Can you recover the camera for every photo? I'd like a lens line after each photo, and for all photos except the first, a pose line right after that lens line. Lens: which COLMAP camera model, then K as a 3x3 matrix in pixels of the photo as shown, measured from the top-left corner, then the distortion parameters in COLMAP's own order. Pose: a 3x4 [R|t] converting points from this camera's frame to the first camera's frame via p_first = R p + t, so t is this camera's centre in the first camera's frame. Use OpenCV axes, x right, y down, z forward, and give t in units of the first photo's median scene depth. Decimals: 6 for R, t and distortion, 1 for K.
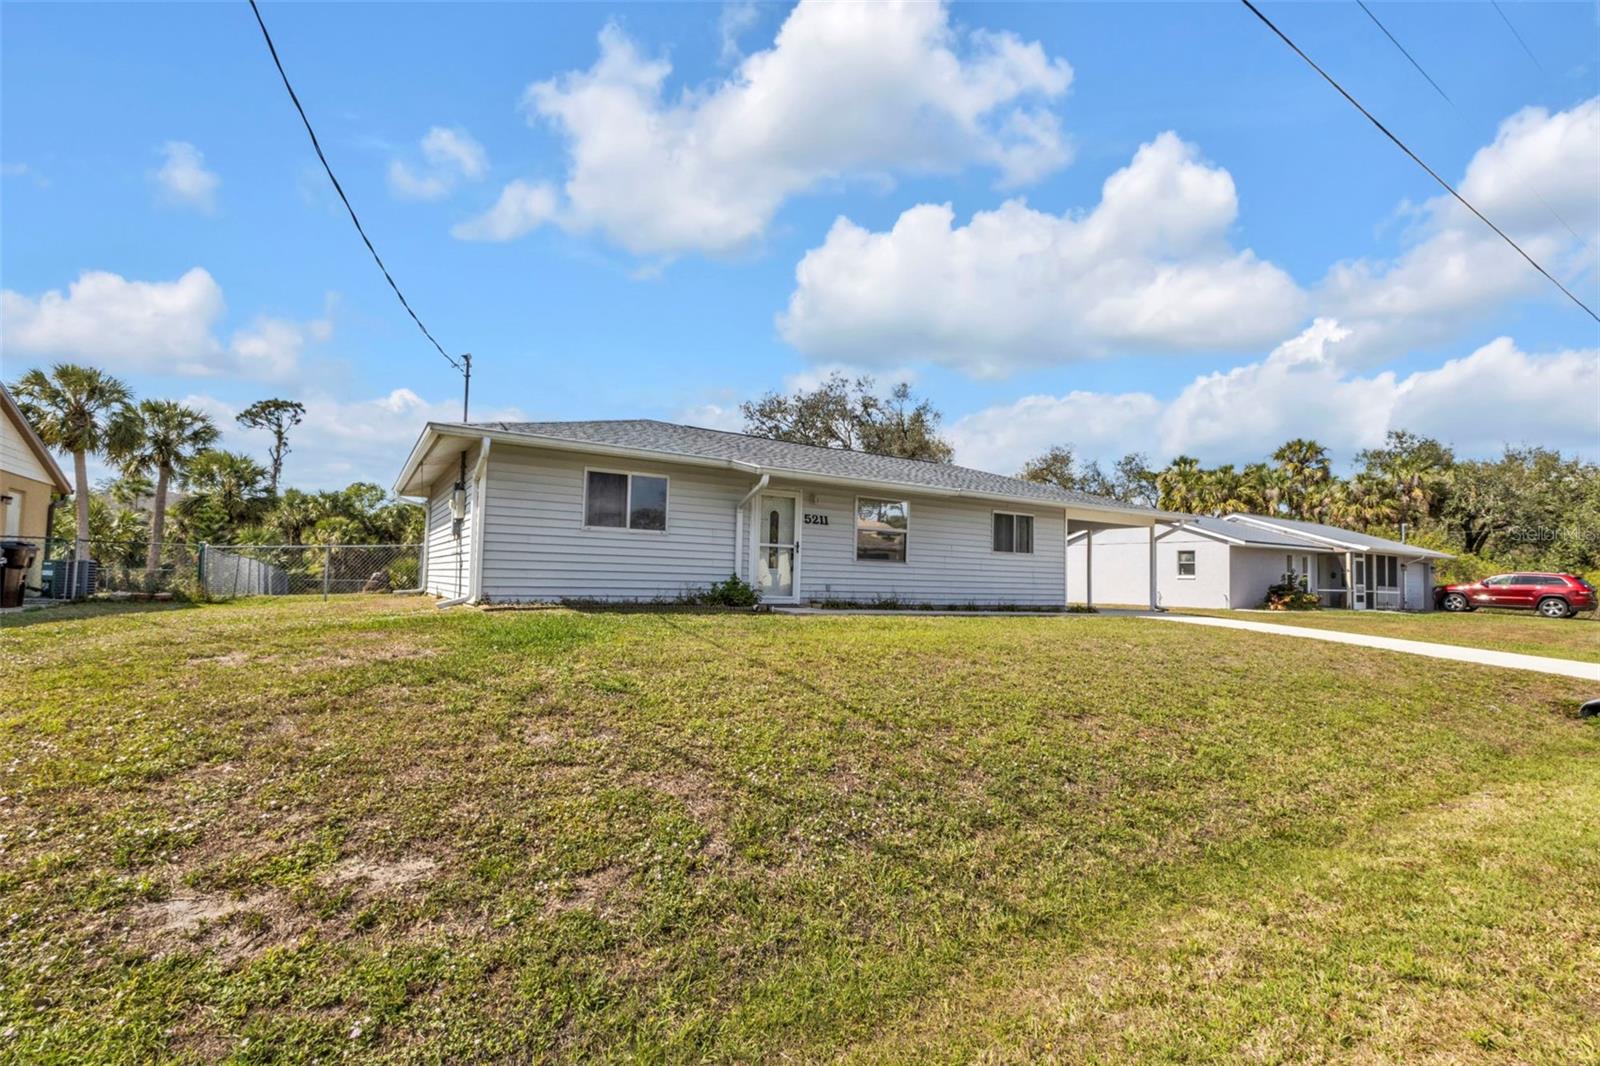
lens RADIAL K [[700.6, 0, 803.6], [0, 700.6, 534.2], [0, 0, 1]] dist [0.001317, 0.000031]
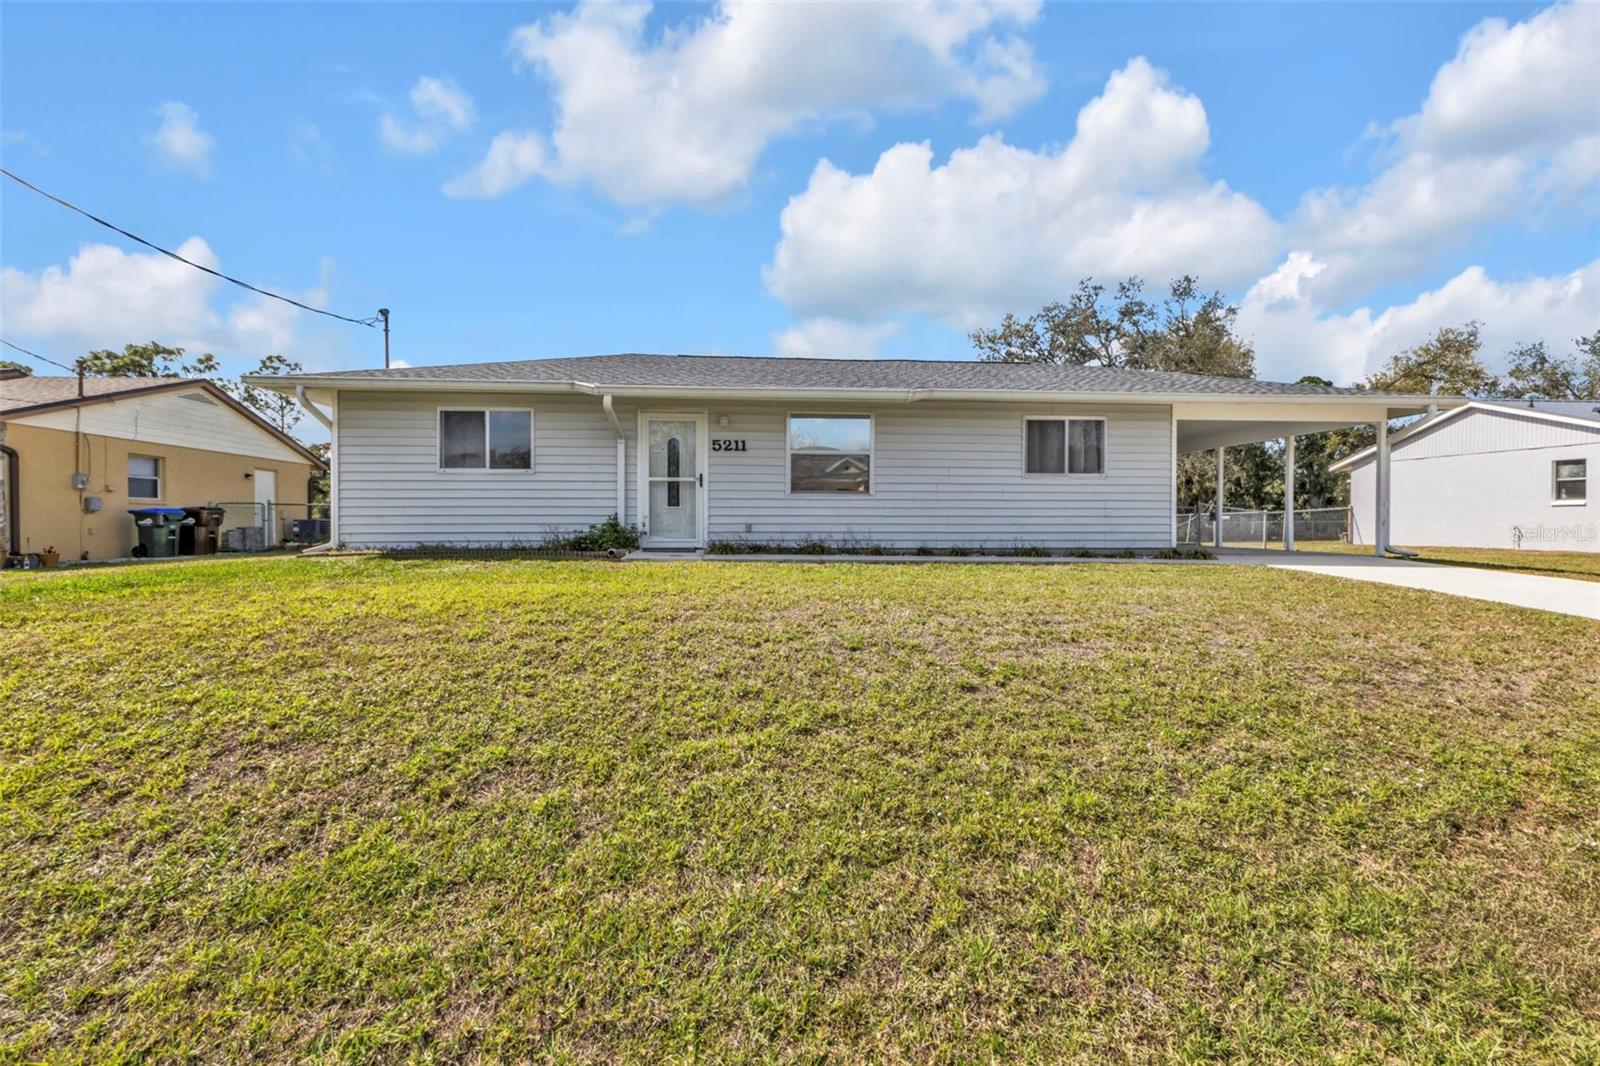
lens RADIAL K [[694.4, 0, 793.4], [0, 694.4, 524.8], [0, 0, 1]] dist [0.001327, -0.000035]
pose [[0.887868, -0.023808, -0.459482, 0.454801], [0.050458, 0.997675, 0.045807, 0.037944], [0.457324, -0.063855, 0.887005, 0.302972]]
